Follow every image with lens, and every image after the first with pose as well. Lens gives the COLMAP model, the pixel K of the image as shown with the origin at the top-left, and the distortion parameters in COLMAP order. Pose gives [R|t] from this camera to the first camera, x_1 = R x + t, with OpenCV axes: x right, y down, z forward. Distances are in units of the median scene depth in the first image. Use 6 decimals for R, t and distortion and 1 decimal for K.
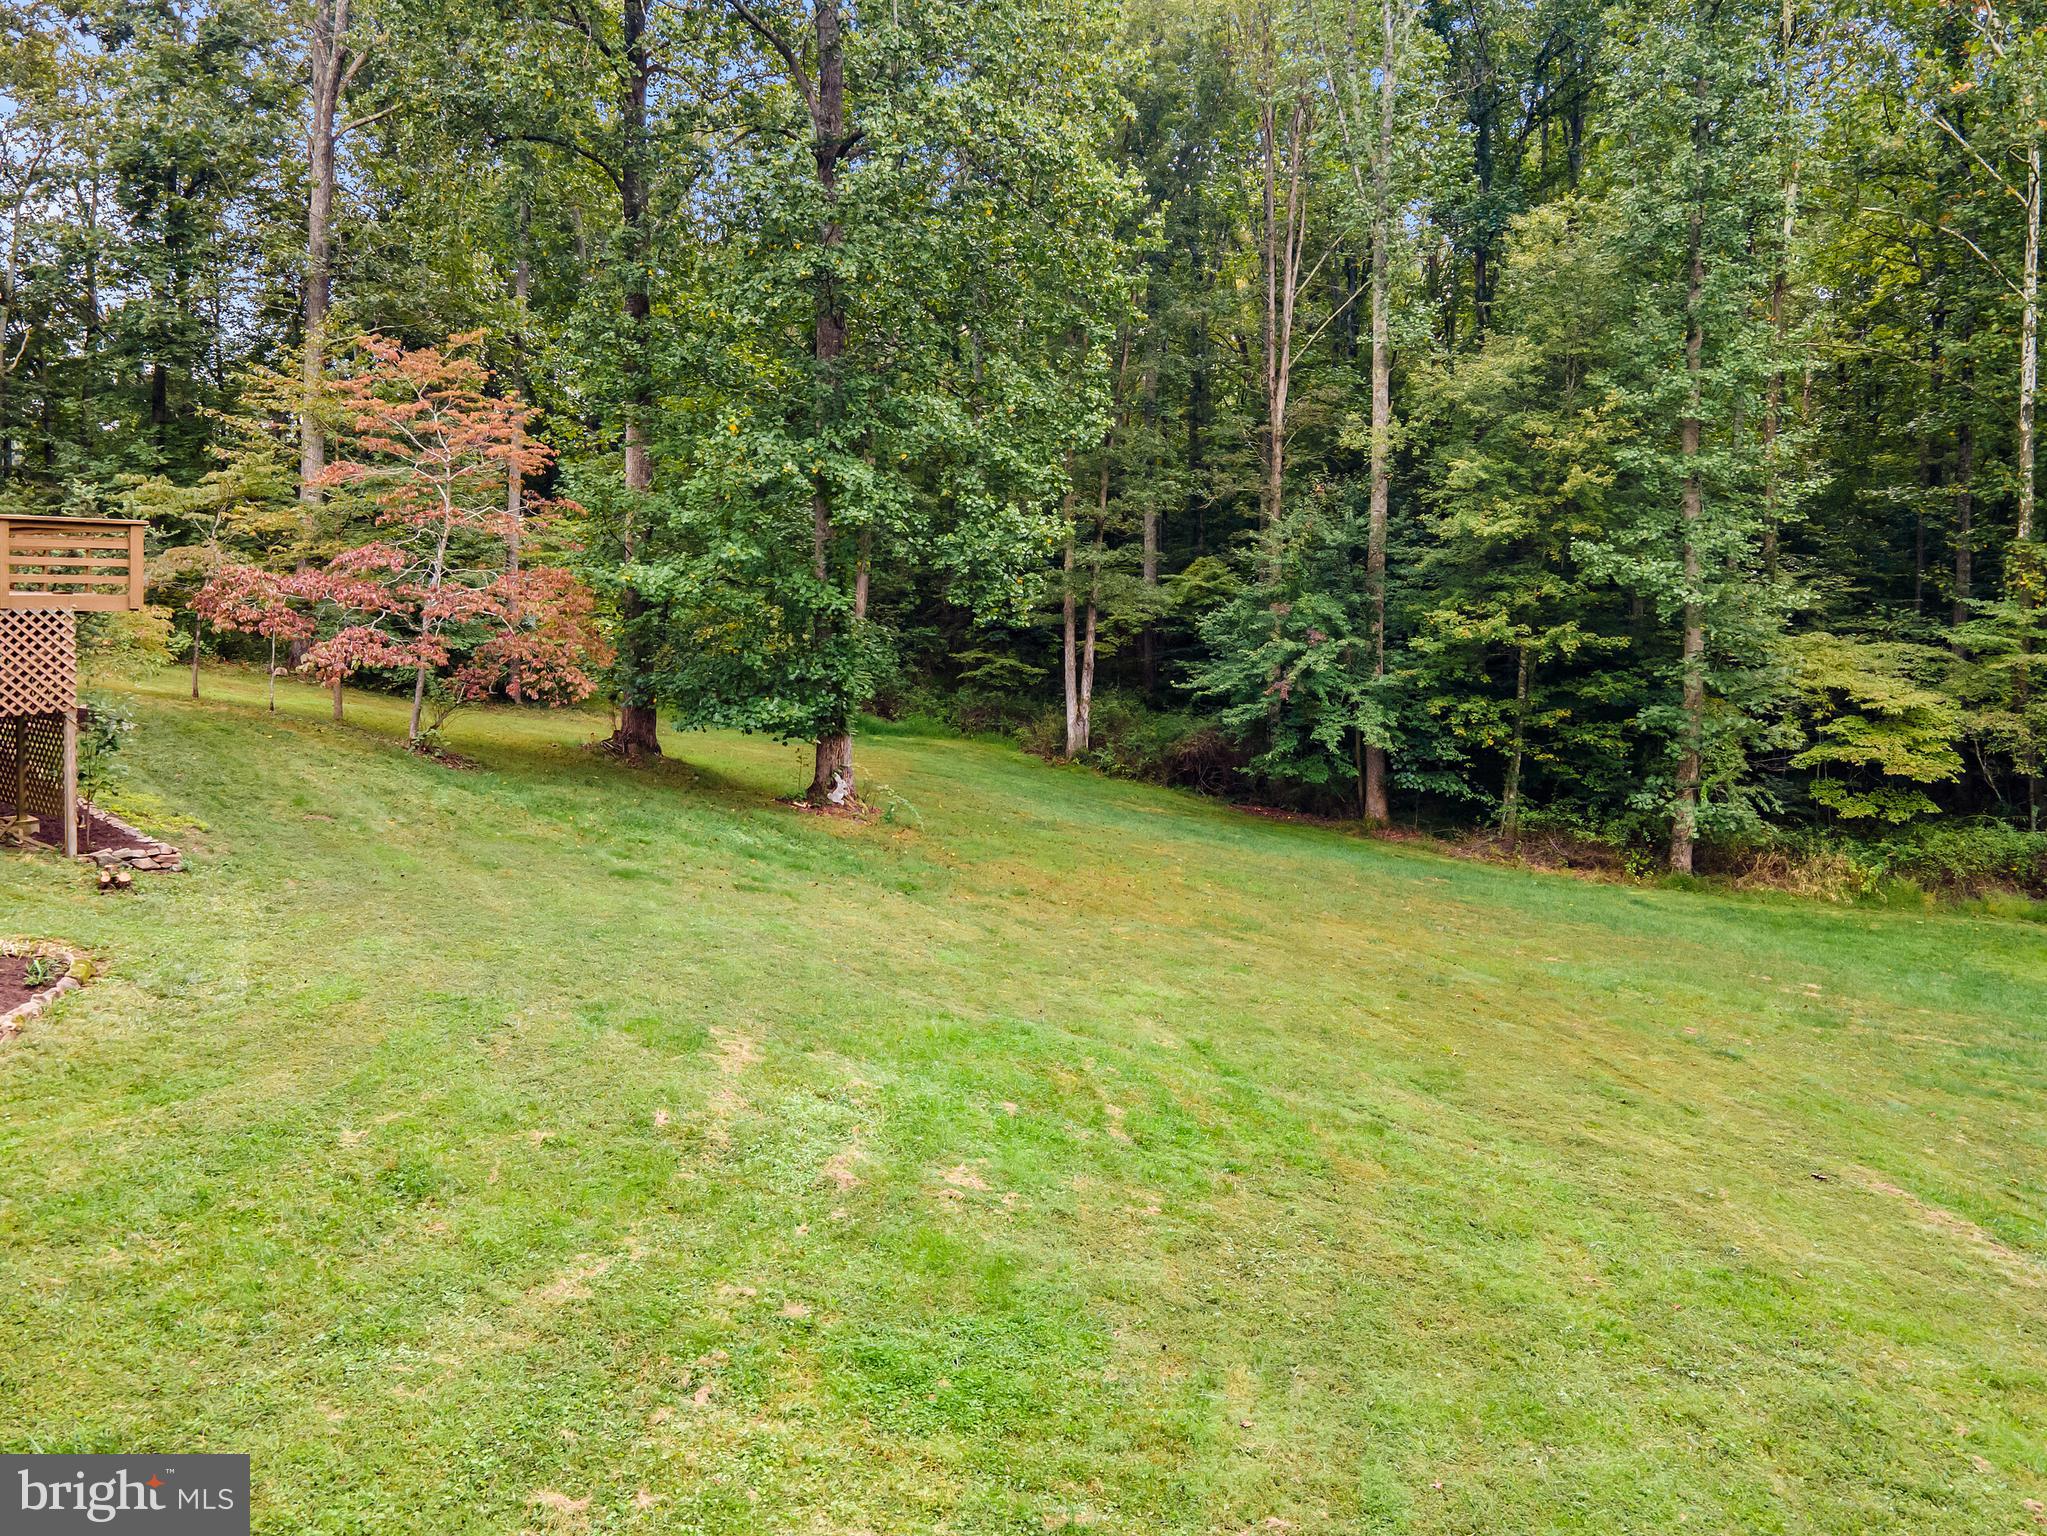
lens RADIAL K [[1527.6, 0, 1024.0], [0, 1527.6, 647.7], [0, 0, 1]] dist [0.027218, 0.003431]
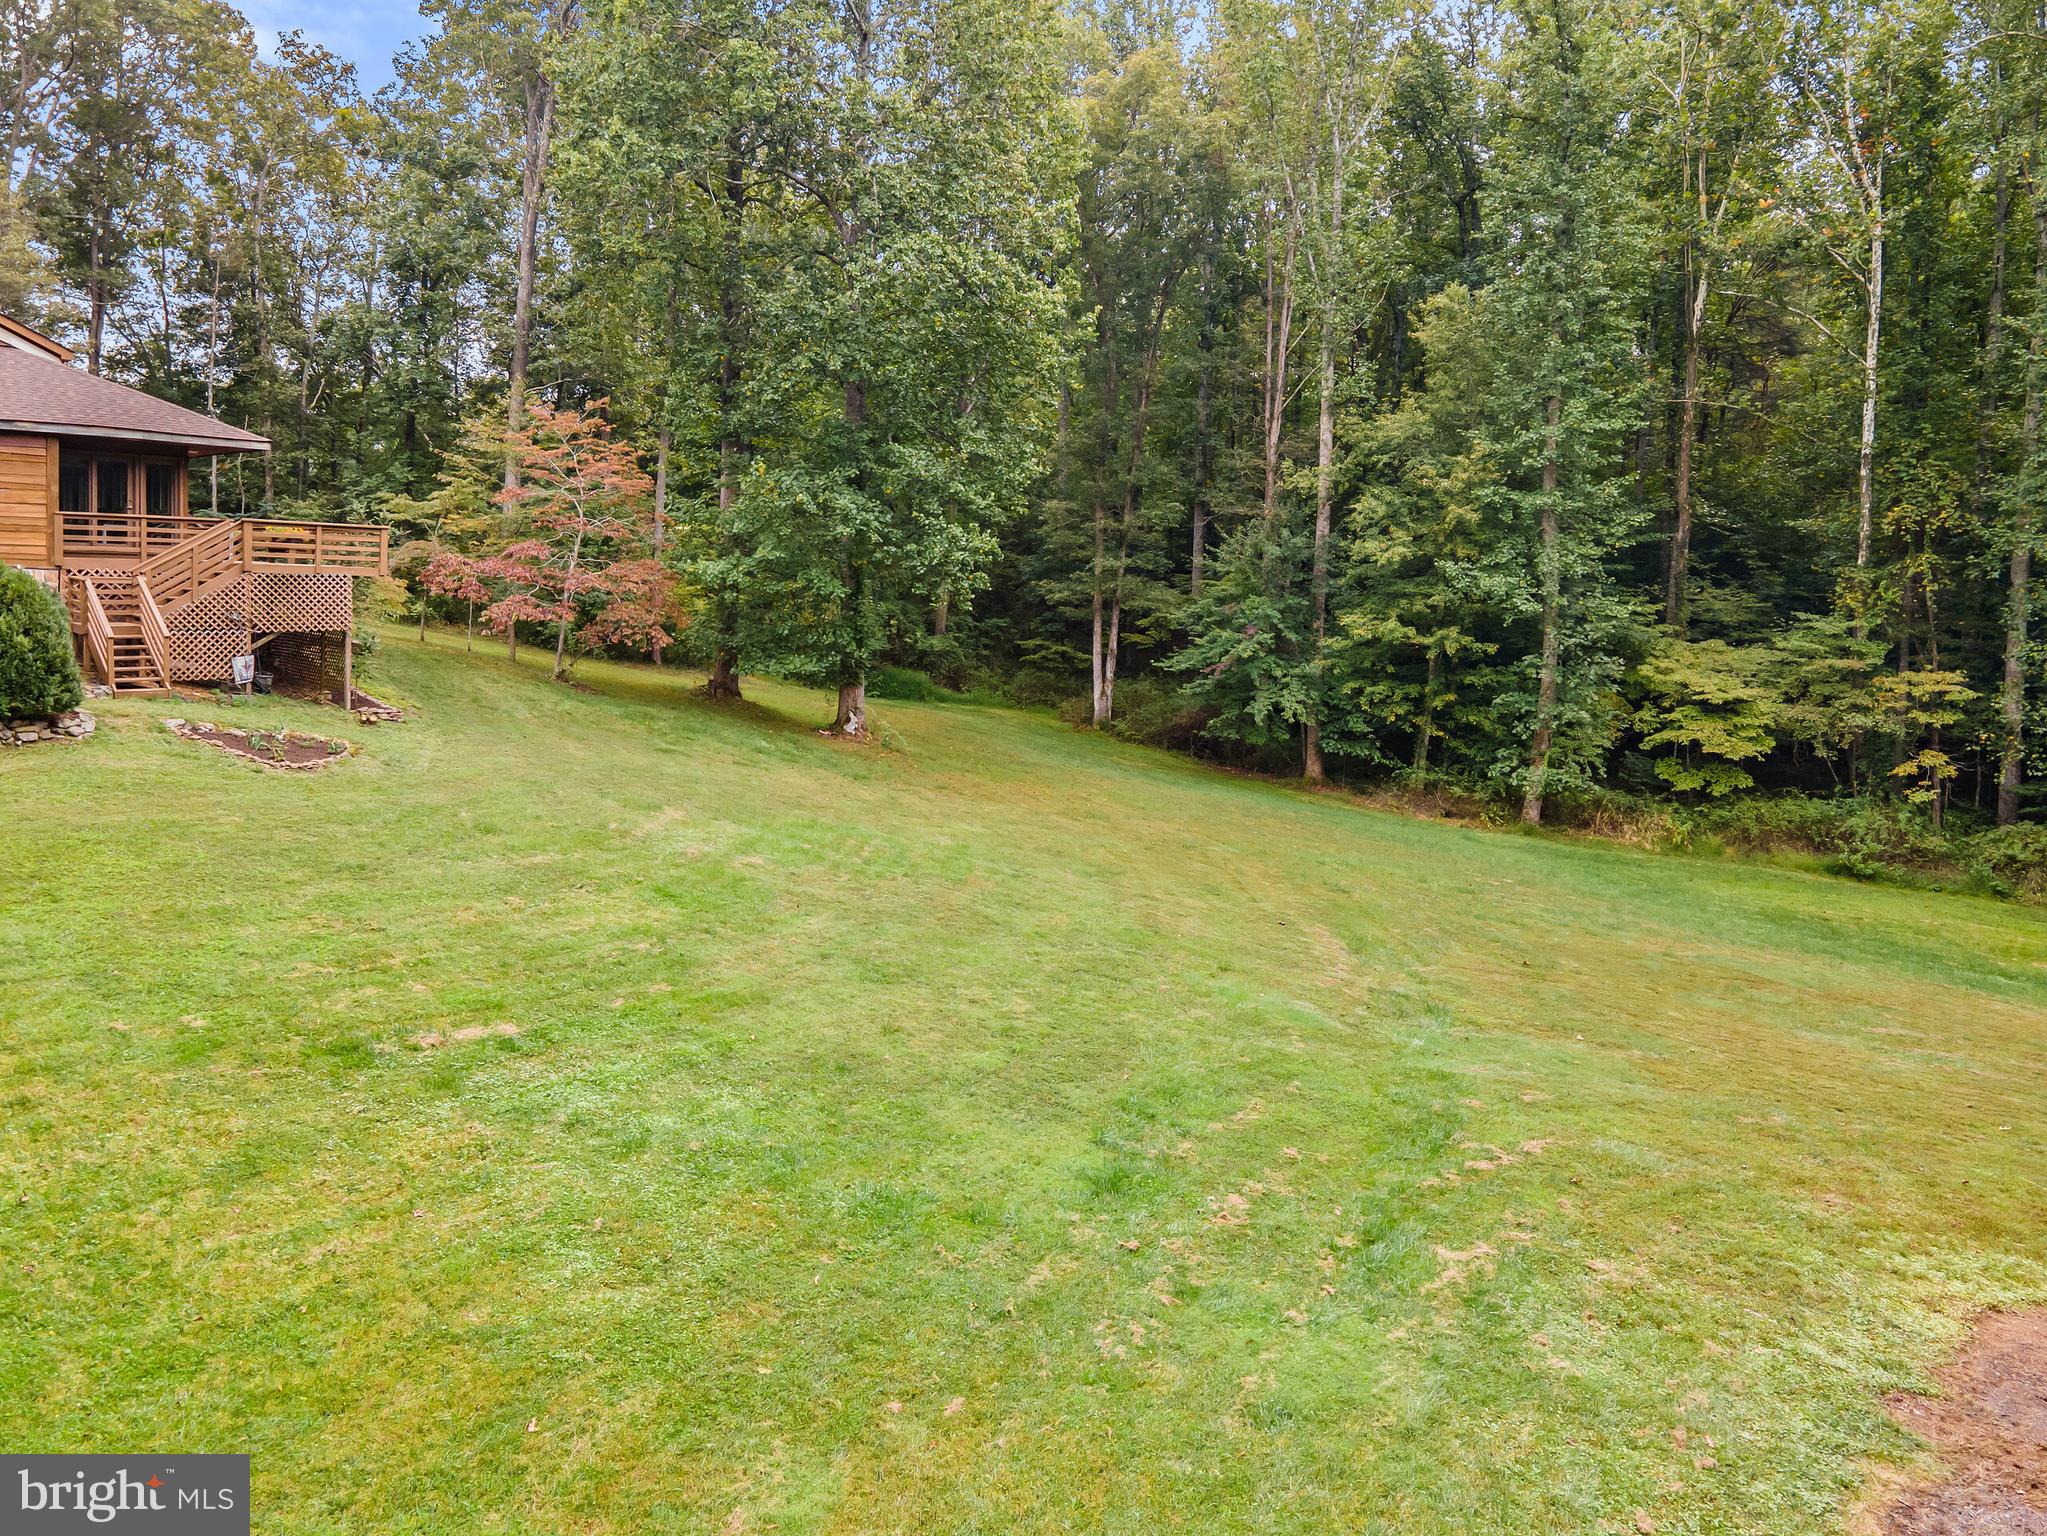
lens RADIAL K [[1527.6, 0, 1024.0], [0, 1527.6, 647.7], [0, 0, 1]] dist [0.027218, 0.003431]
pose [[0.990559, 0.030277, -0.133700, 0.192706], [-0.030771, 0.999525, -0.001625, 0.018288], [0.133587, 0.005723, 0.991021, -0.320735]]
